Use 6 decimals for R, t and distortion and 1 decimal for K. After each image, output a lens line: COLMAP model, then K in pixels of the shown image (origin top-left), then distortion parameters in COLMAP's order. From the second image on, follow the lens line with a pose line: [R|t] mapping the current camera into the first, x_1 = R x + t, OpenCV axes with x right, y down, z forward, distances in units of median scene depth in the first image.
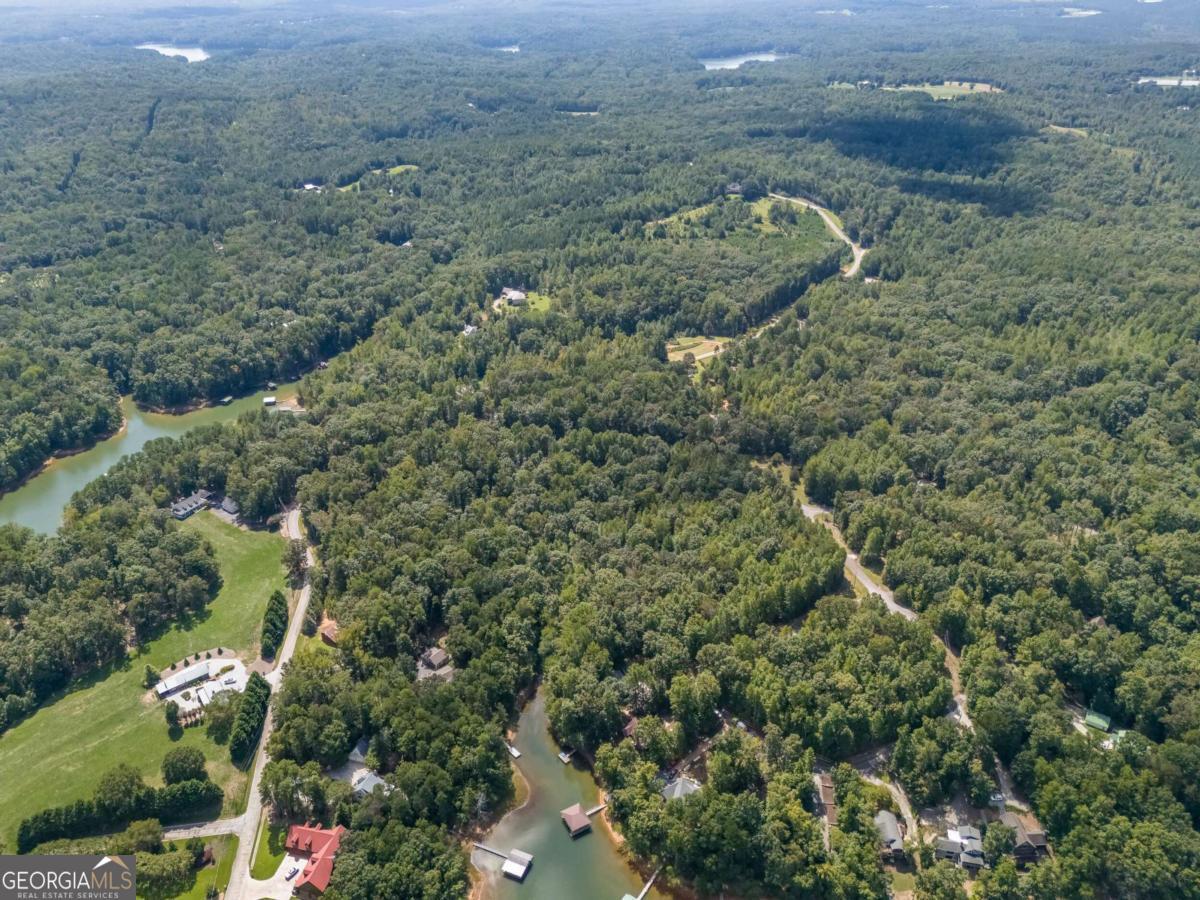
lens RADIAL K [[878.9, 0, 599.9], [0, 878.9, 457.3], [0, 0, 1]] dist [0.069644, -0.065377]
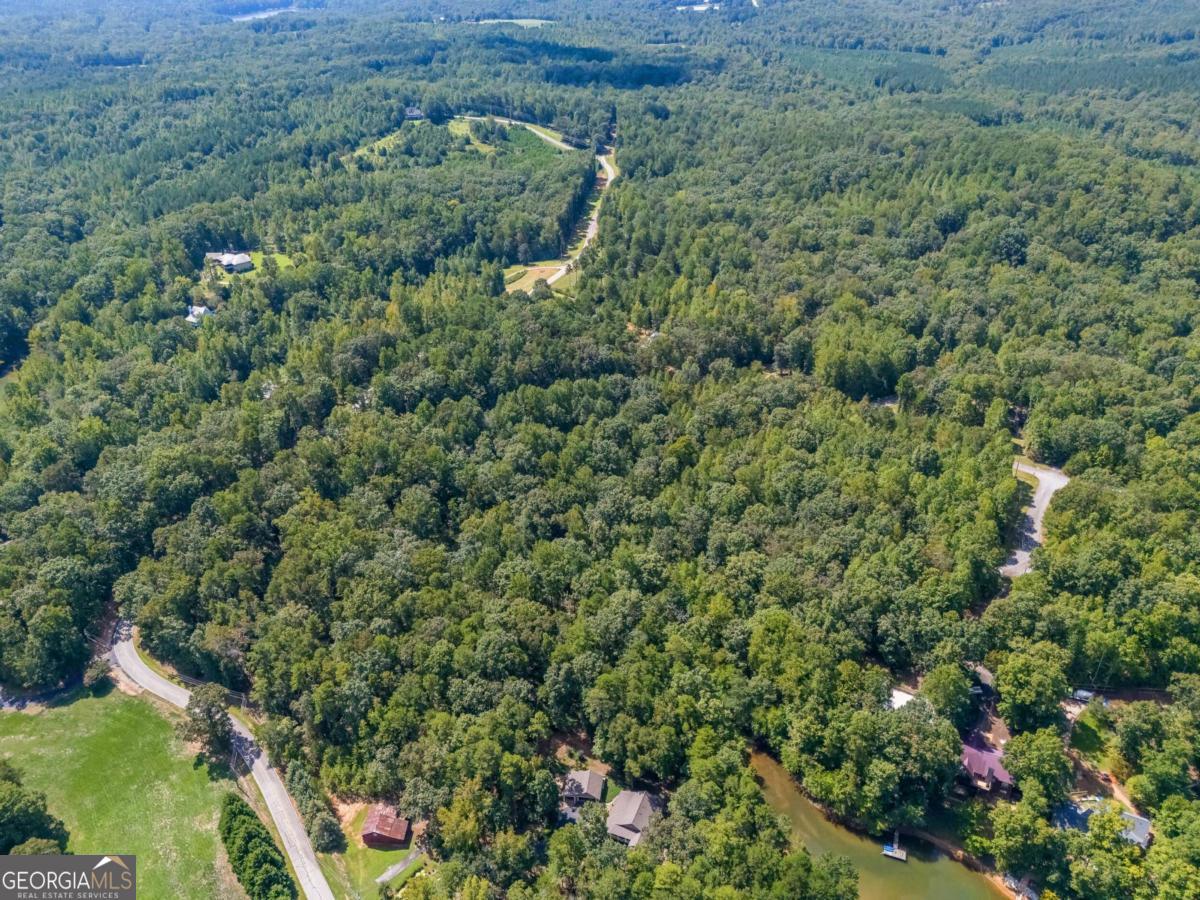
lens RADIAL K [[878.9, 0, 599.9], [0, 878.9, 457.3], [0, 0, 1]] dist [0.069644, -0.065377]
pose [[0.863827, -0.260317, 0.431321, -0.230810], [0.252468, 0.964575, 0.076523, -0.014018], [-0.435961, 0.042792, 0.898947, 0.290791]]
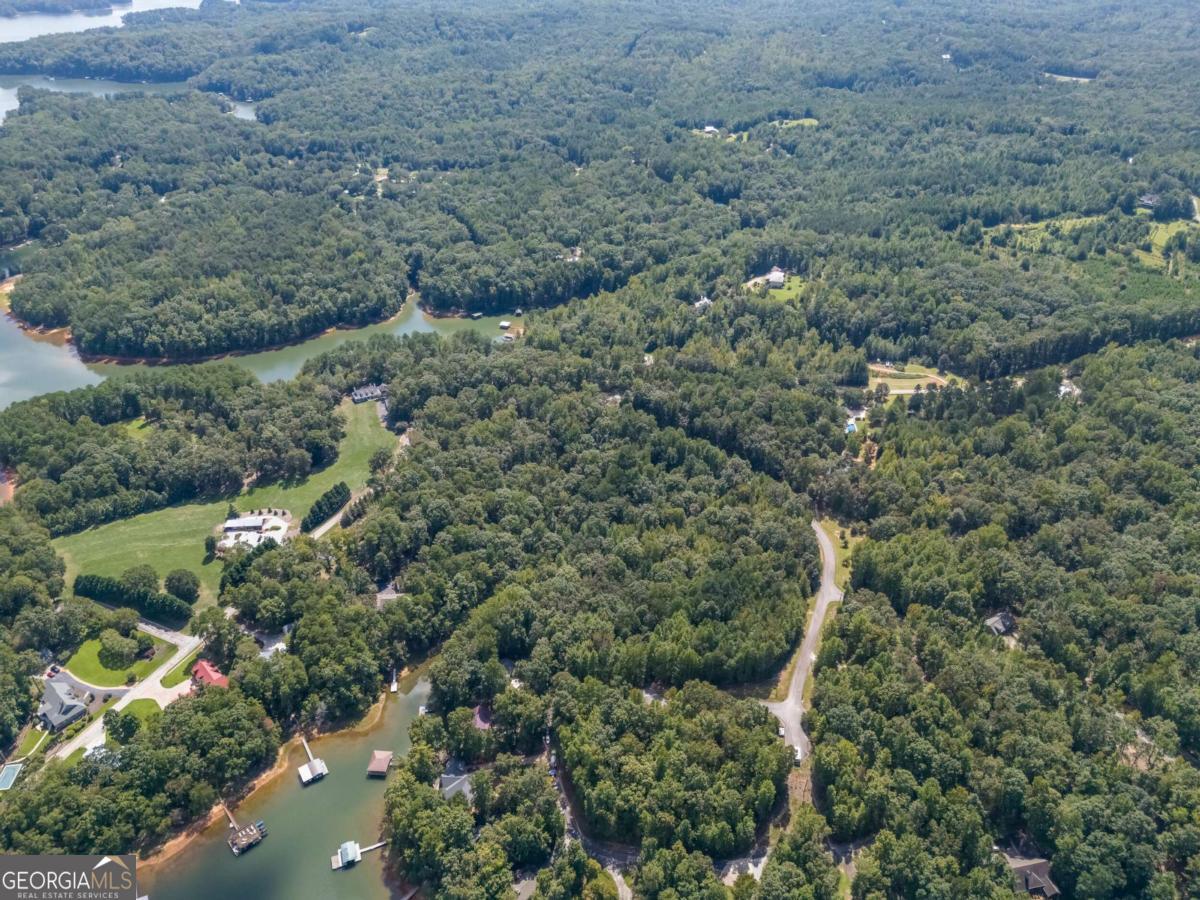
lens RADIAL K [[878.9, 0, 599.9], [0, 878.9, 457.3], [0, 0, 1]] dist [0.069644, -0.065377]
pose [[0.825947, 0.311185, -0.470080, 0.311735], [-0.277596, 0.950250, 0.141302, -0.096619], [0.490664, 0.013785, 0.871240, 0.085753]]
